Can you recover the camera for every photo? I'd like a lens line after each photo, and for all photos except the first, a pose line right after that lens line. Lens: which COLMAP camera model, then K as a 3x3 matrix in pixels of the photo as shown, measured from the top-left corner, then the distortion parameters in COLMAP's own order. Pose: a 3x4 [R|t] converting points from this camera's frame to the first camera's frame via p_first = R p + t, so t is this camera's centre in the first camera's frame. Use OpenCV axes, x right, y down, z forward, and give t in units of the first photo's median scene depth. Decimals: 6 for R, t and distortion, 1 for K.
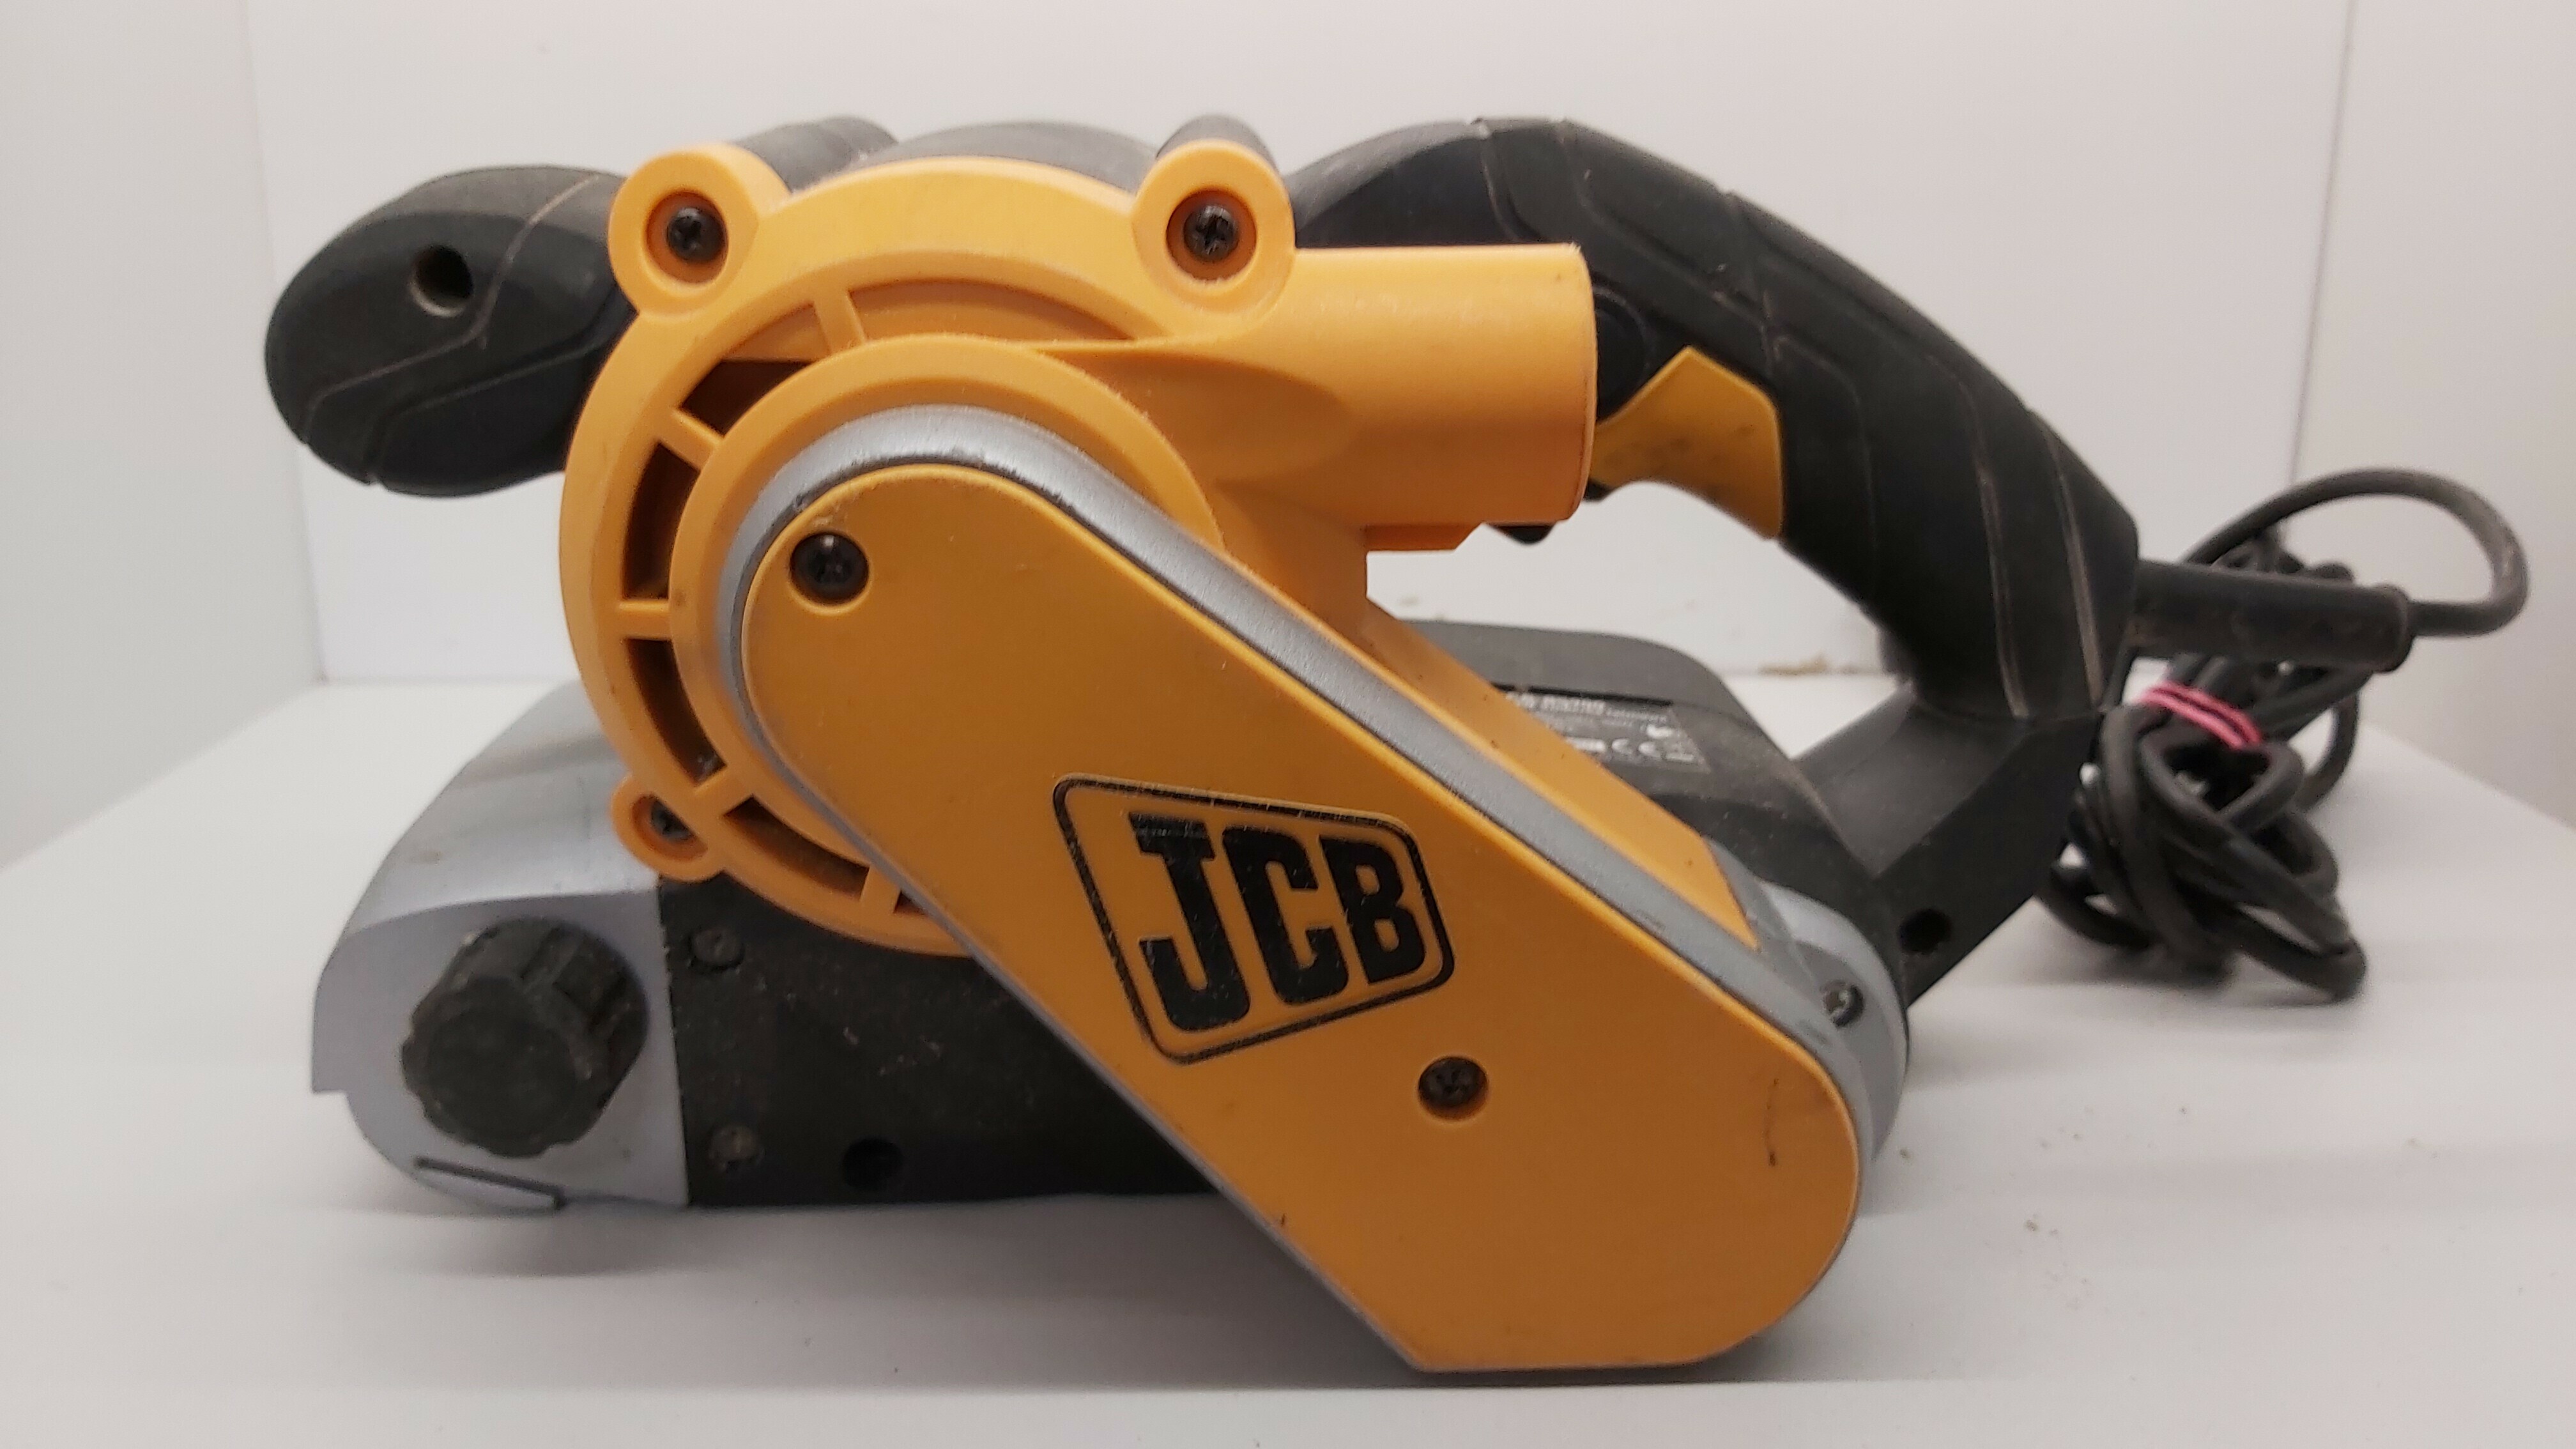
lens RADIAL K [[2033.7, 0, 1288.0], [0, 2033.7, 724.5], [0, 0, 1]] dist [0.101832, -0.257481]
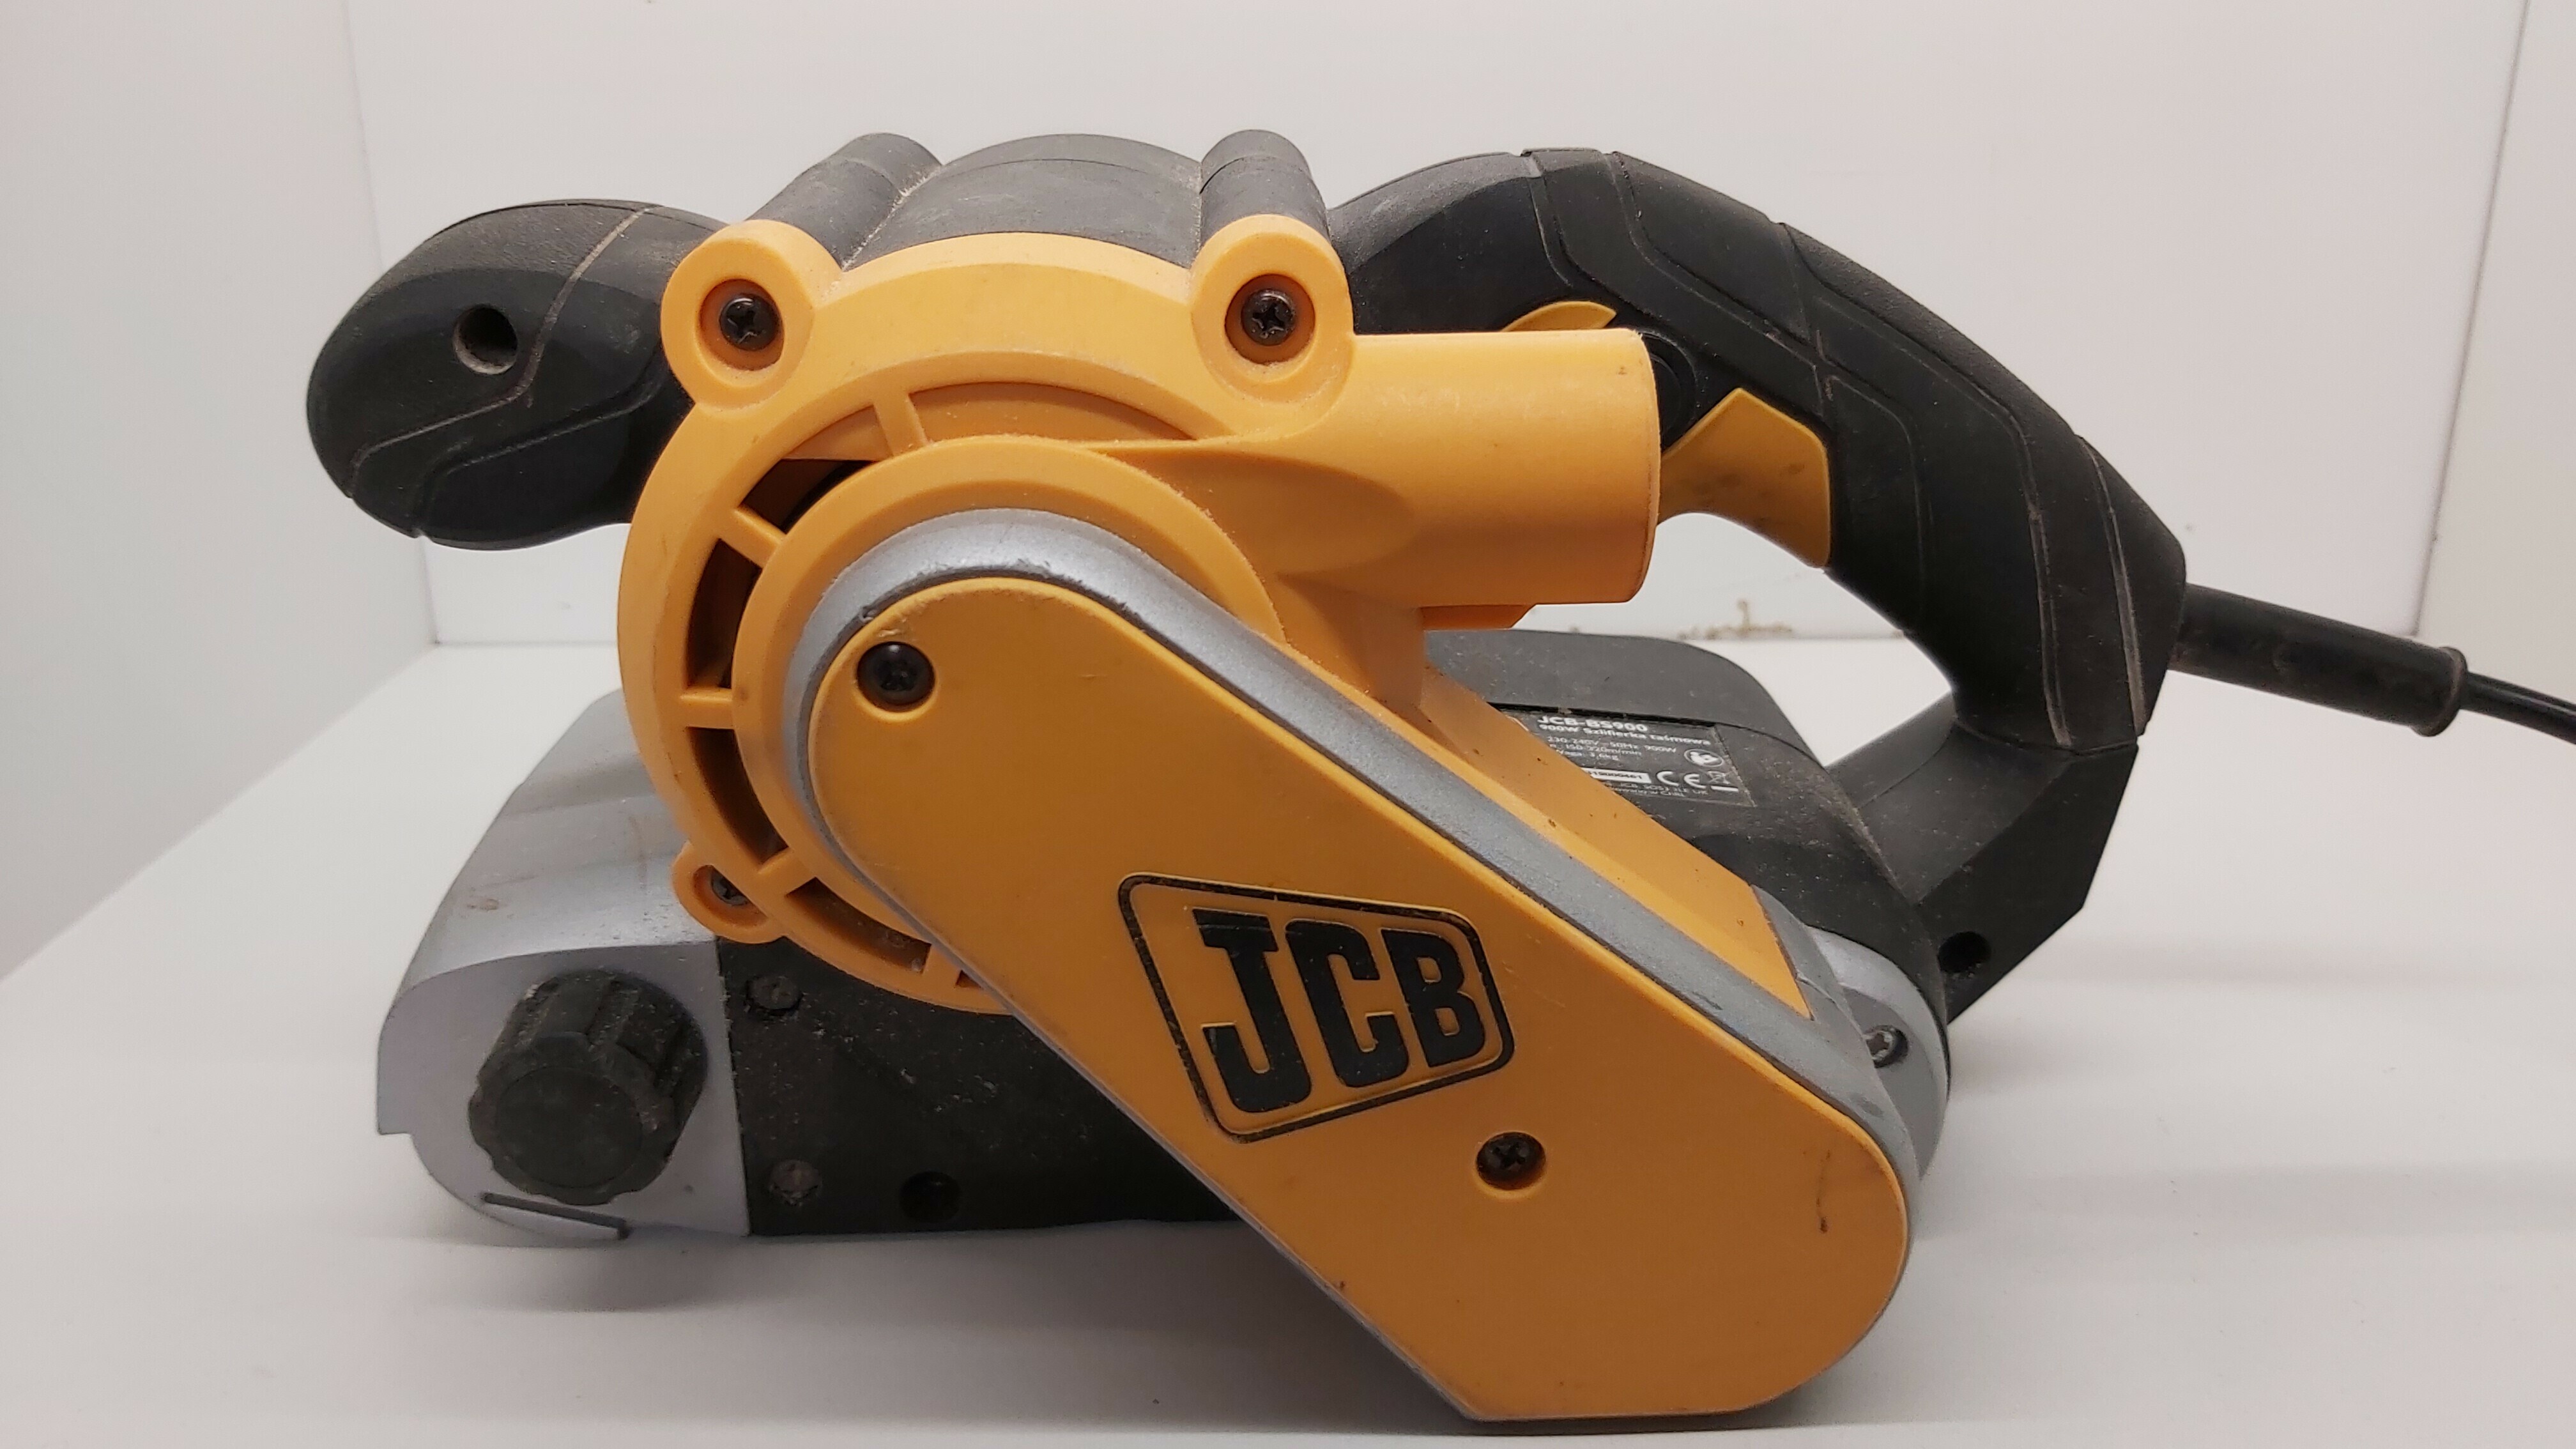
lens RADIAL K [[2033.7, 0, 1288.0], [0, 2033.7, 724.5], [0, 0, 1]] dist [0.101832, -0.257481]
pose [[0.999990, -0.004263, -0.001018, -0.028077], [0.004321, 0.997781, 0.066435, -0.107918], [0.000733, -0.066439, 0.997790, -0.001084]]
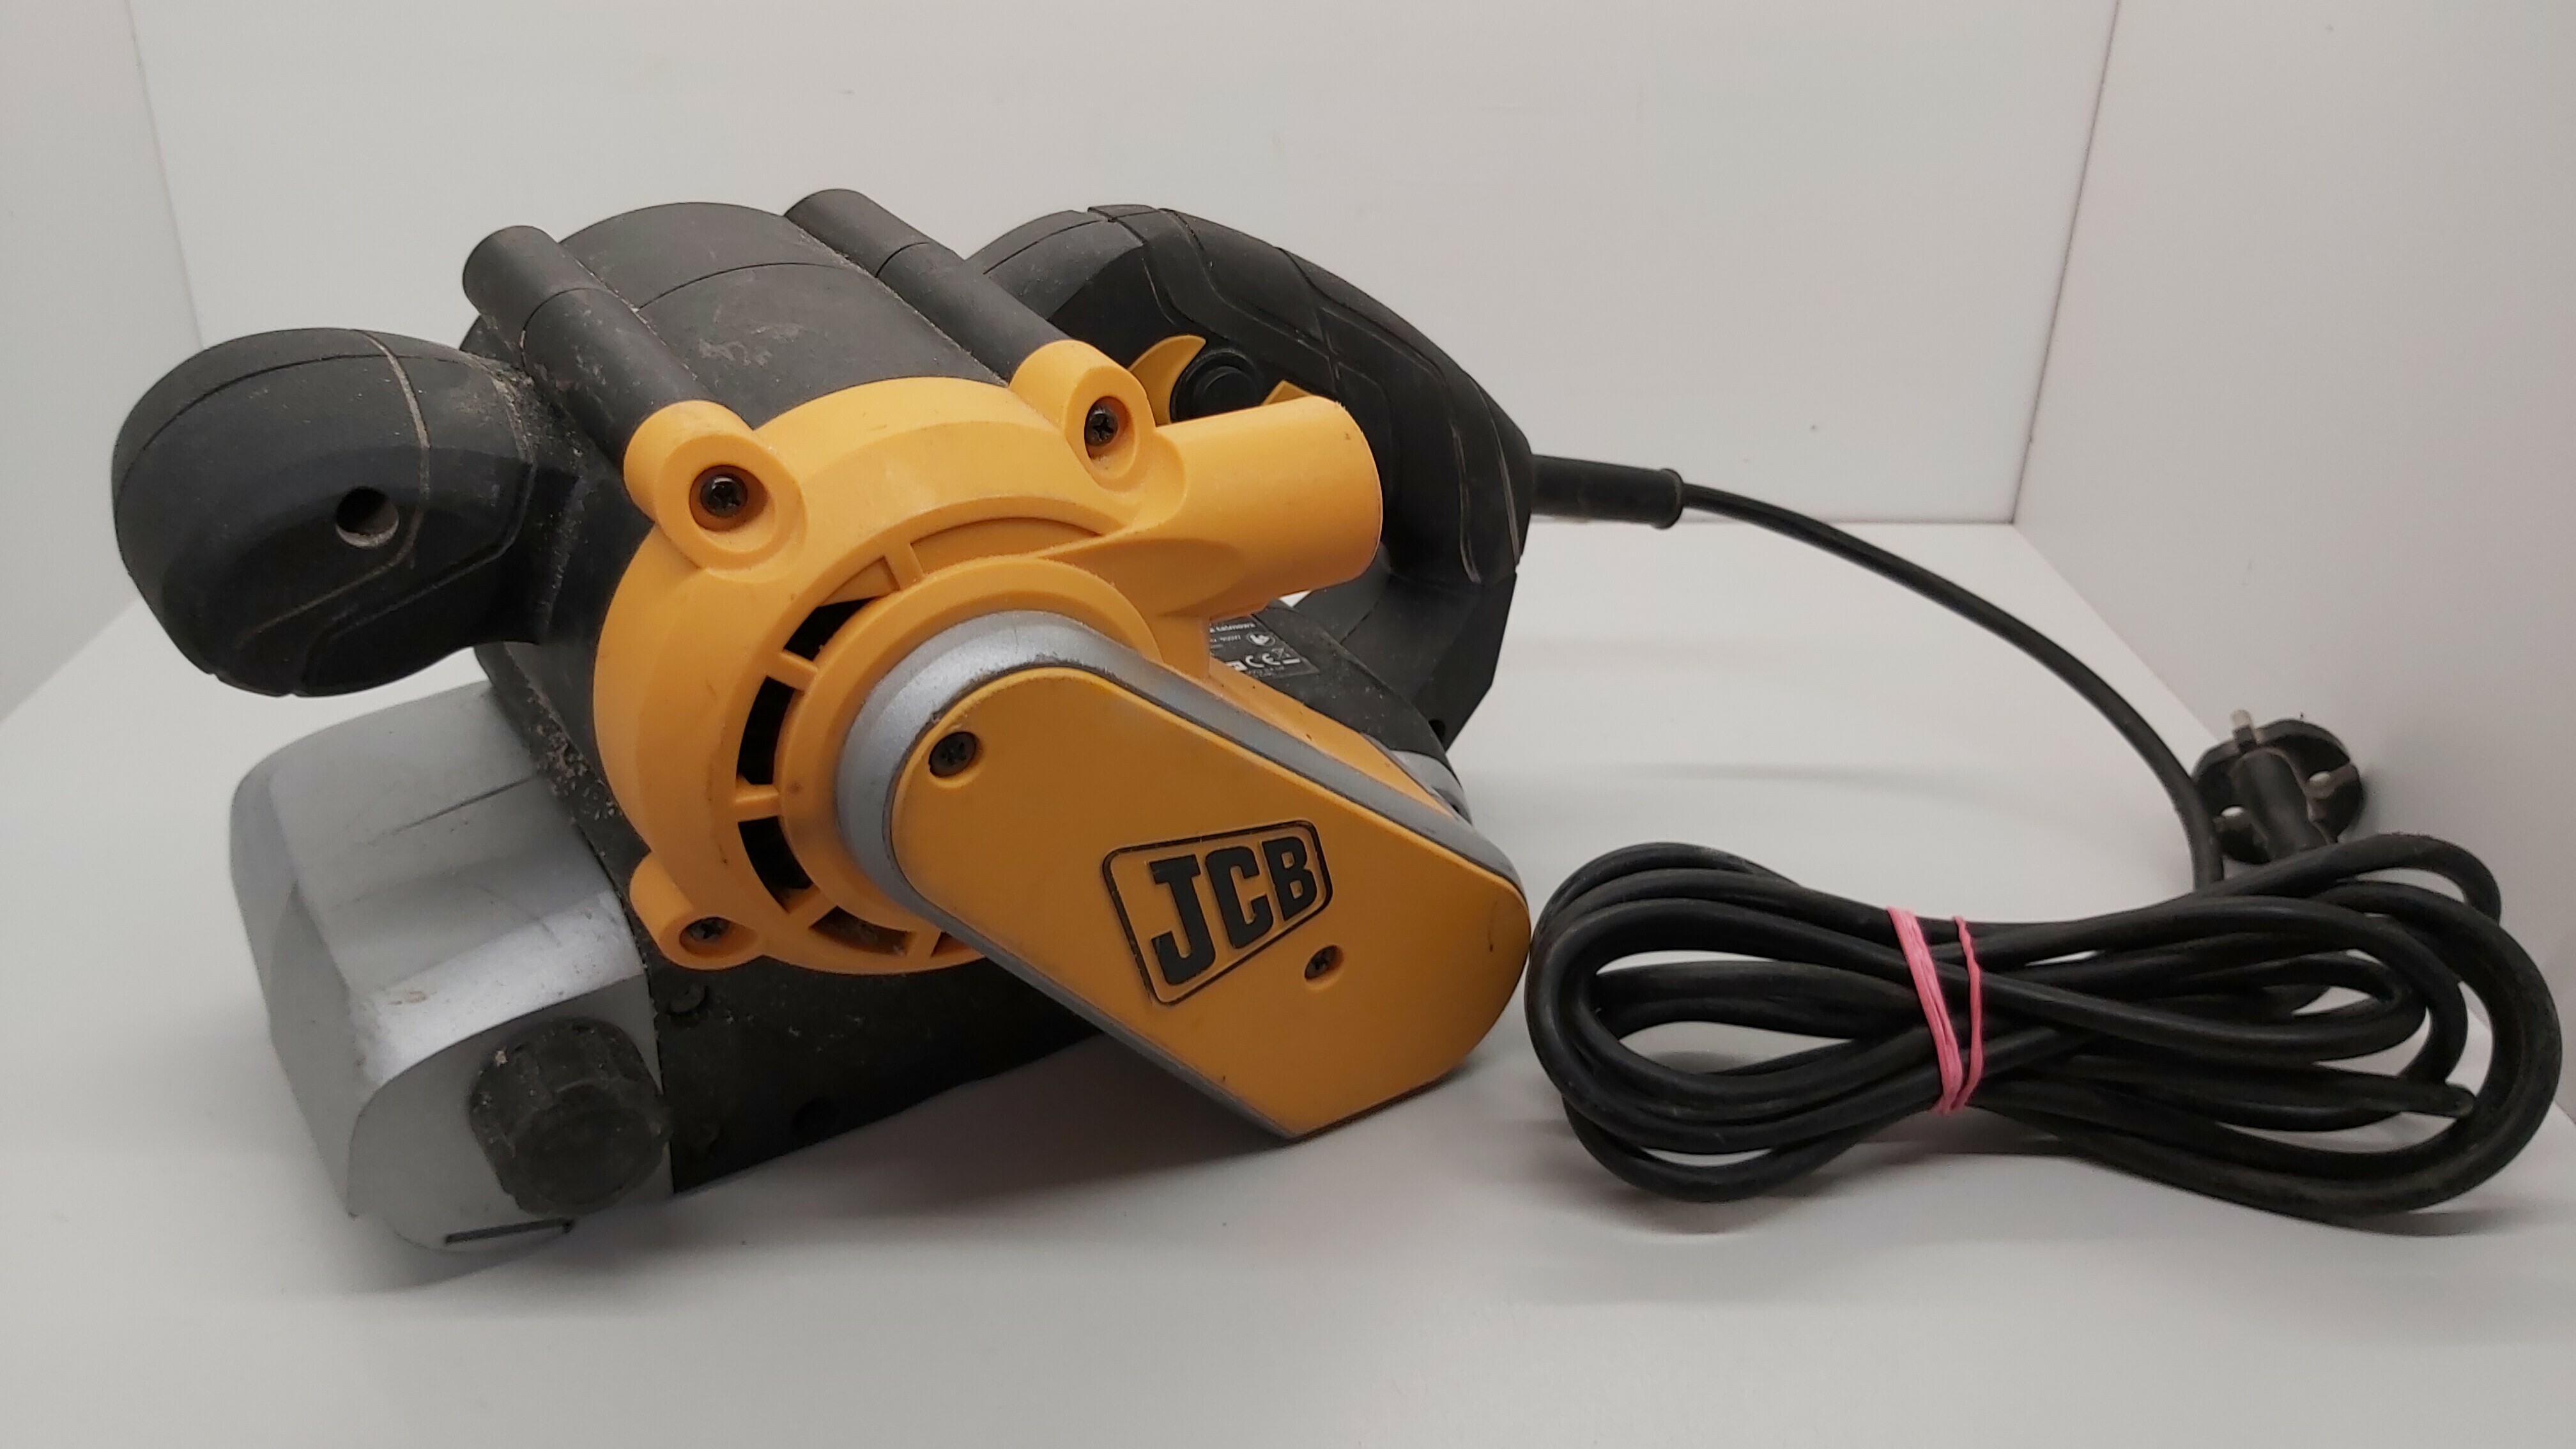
lens RADIAL K [[2033.7, 0, 1288.0], [0, 2033.7, 724.5], [0, 0, 1]] dist [0.101832, -0.257481]
pose [[0.852081, -0.225483, 0.472351, -0.609995], [0.117229, 0.961737, 0.247628, -0.368750], [-0.510113, -0.155626, 0.845911, -0.228062]]
